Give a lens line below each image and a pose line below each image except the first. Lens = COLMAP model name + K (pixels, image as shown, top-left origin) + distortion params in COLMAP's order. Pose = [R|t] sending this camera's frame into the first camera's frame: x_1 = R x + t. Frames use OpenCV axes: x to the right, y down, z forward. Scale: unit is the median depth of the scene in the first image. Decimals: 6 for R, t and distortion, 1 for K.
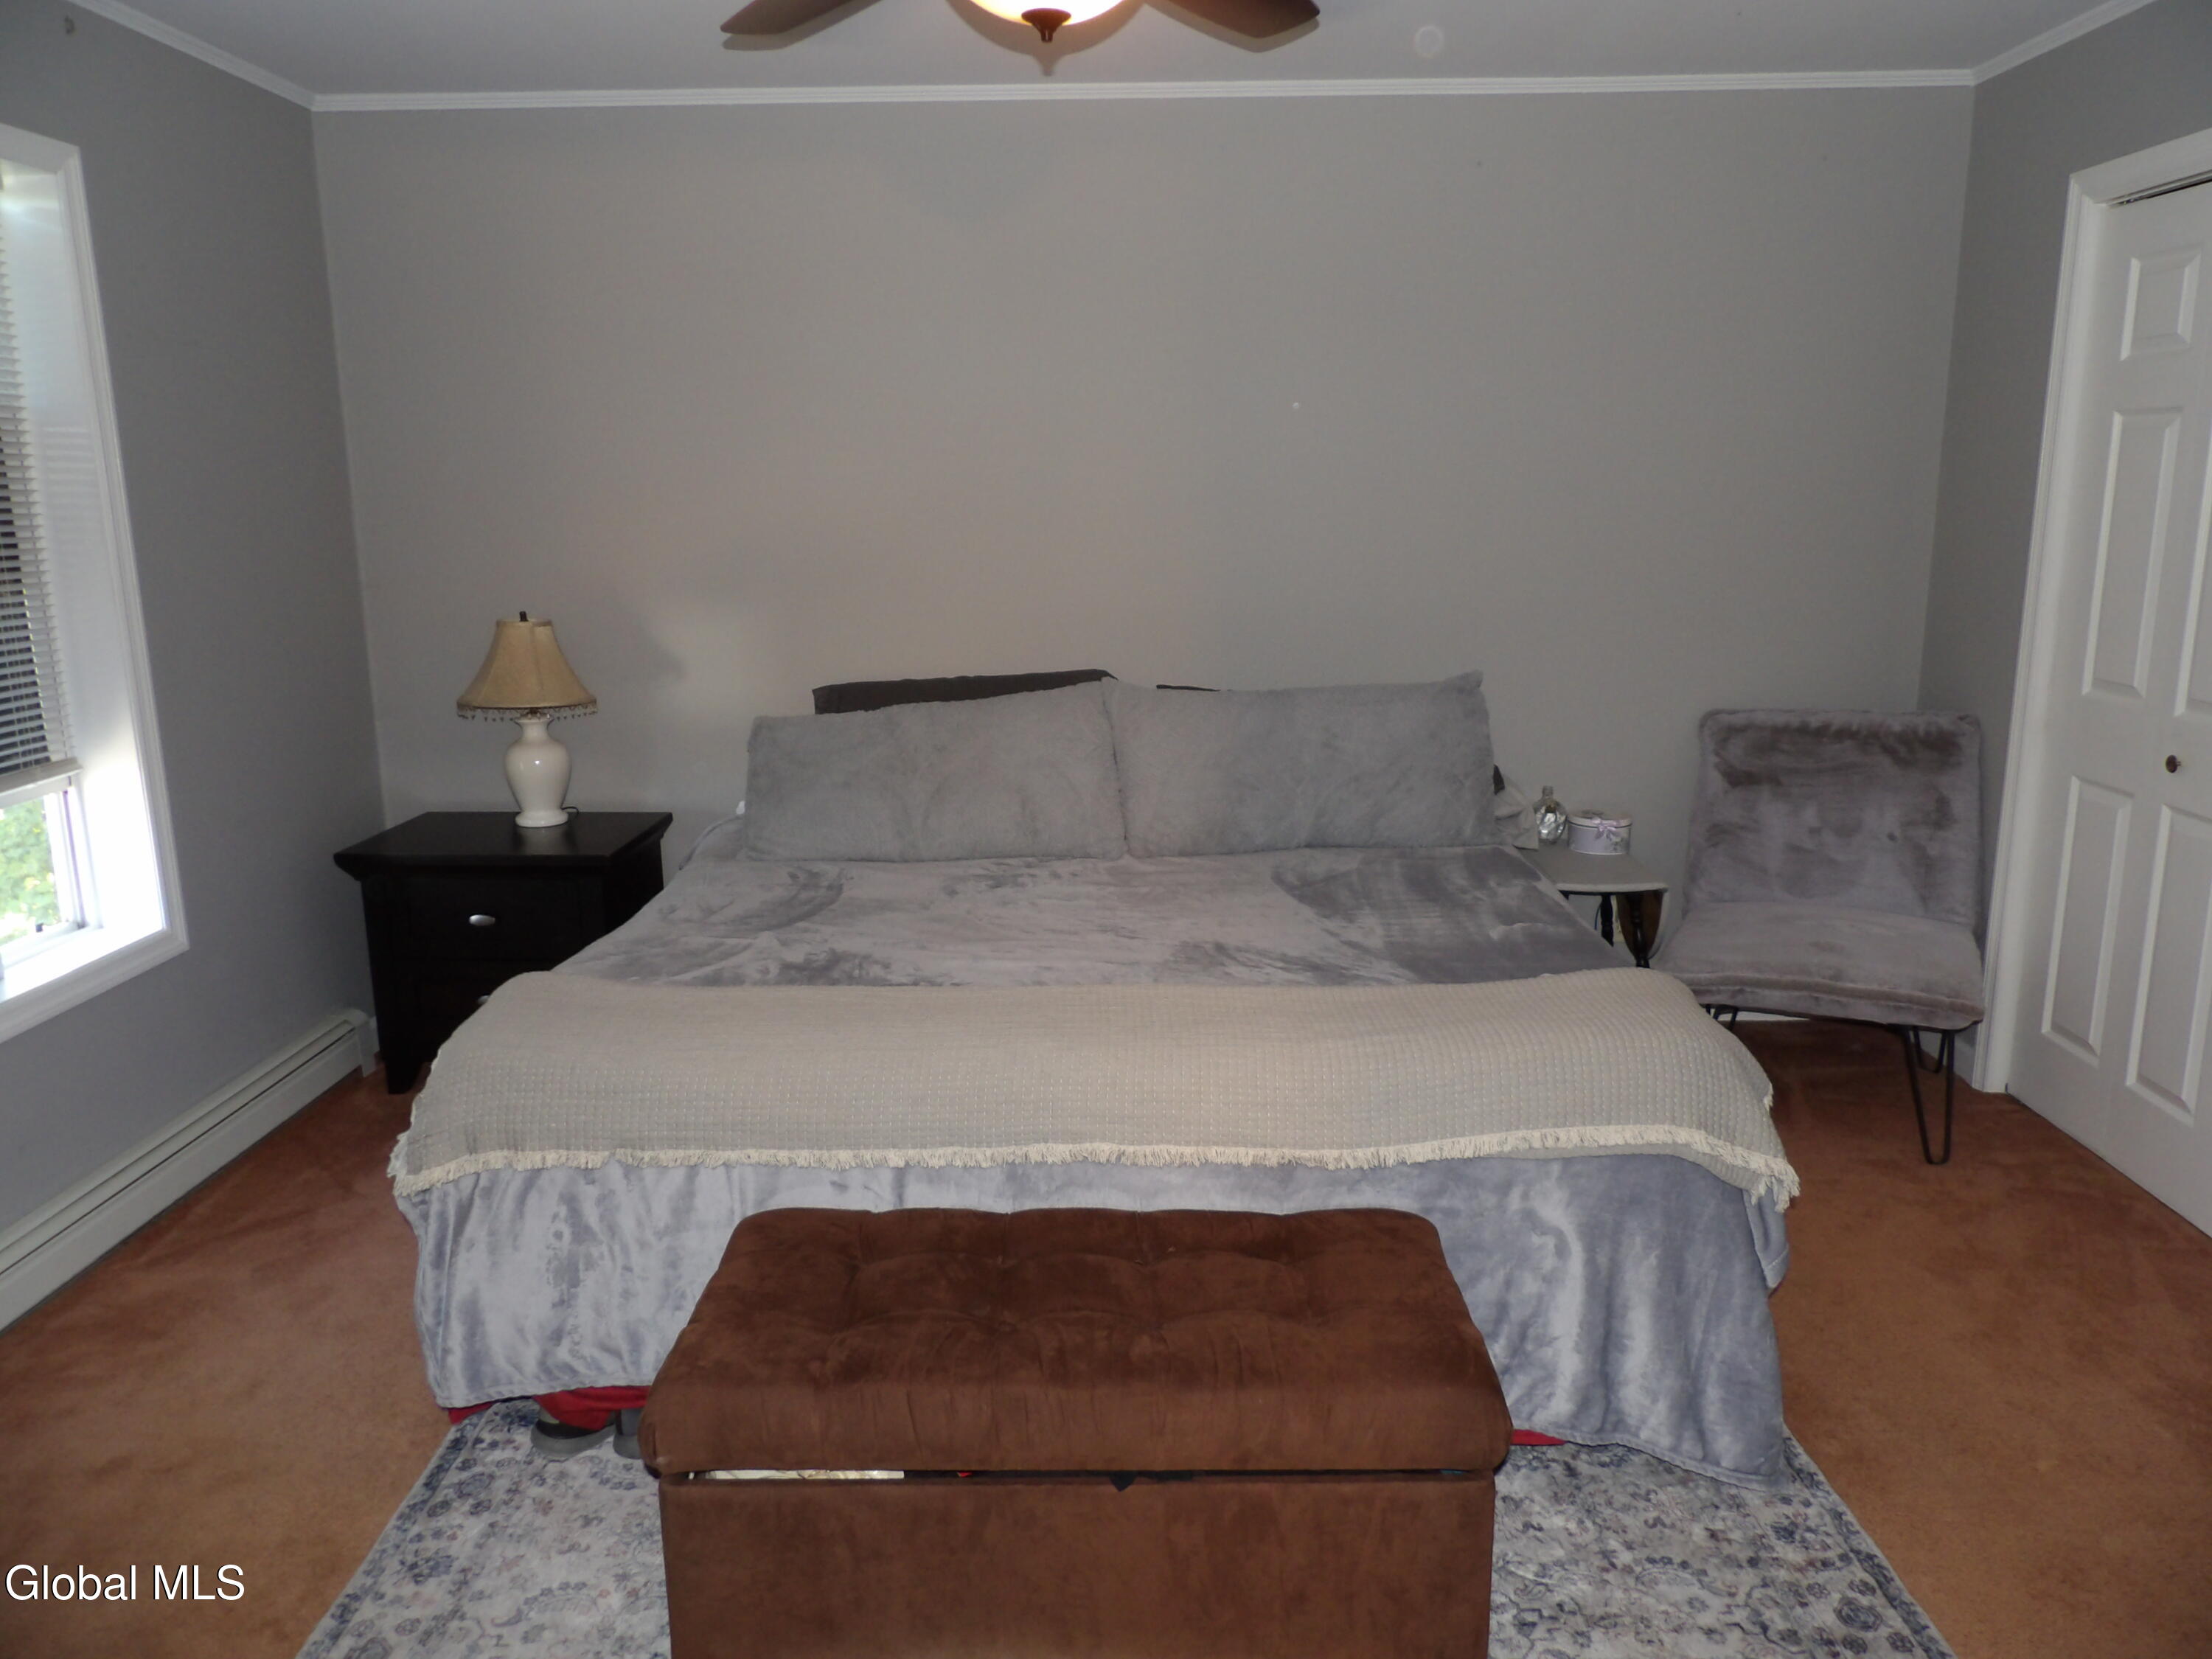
lens RADIAL K [[1581.1, 0, 1110.7], [0, 1581.1, 809.7], [0, 0, 1]] dist [-0.008205, -0.005004]
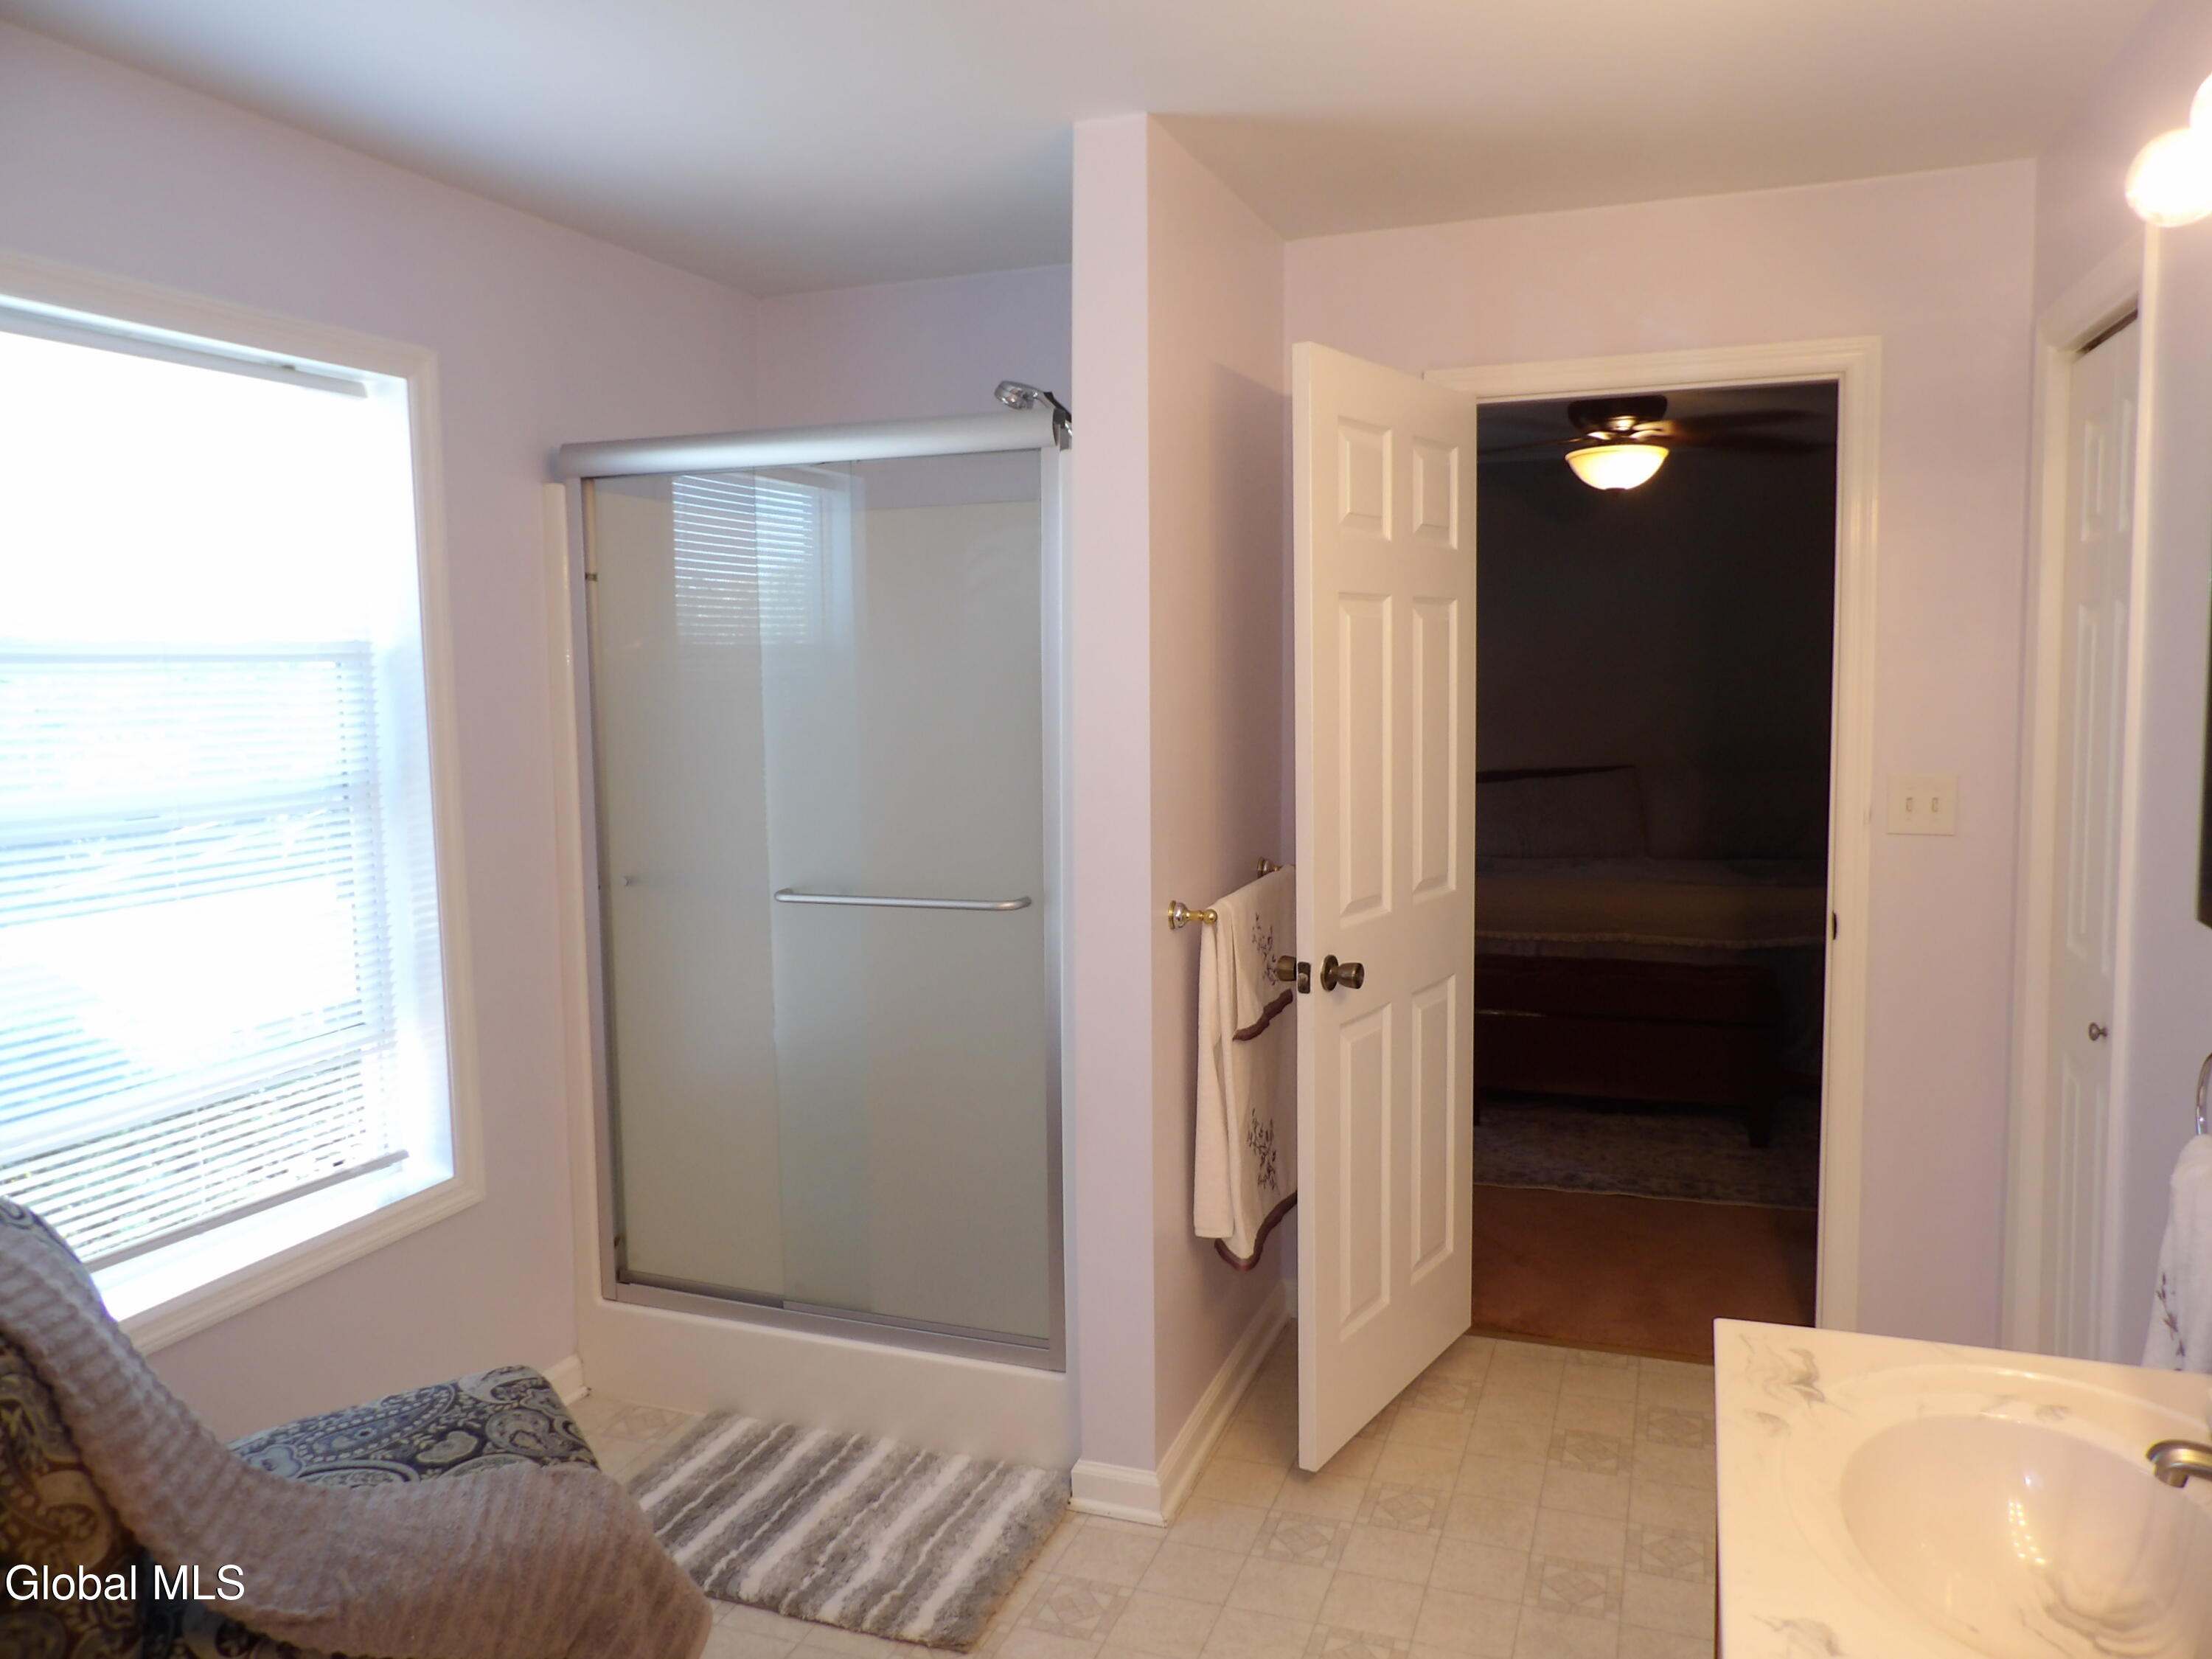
lens RADIAL K [[1581.1, 0, 1110.7], [0, 1581.1, 809.7], [0, 0, 1]] dist [-0.008205, -0.005004]
pose [[0.944522, 0.023703, -0.327591, 0.035763], [-0.061425, 0.992543, -0.105286, 0.323627], [0.322652, 0.119567, 0.938935, -1.518498]]
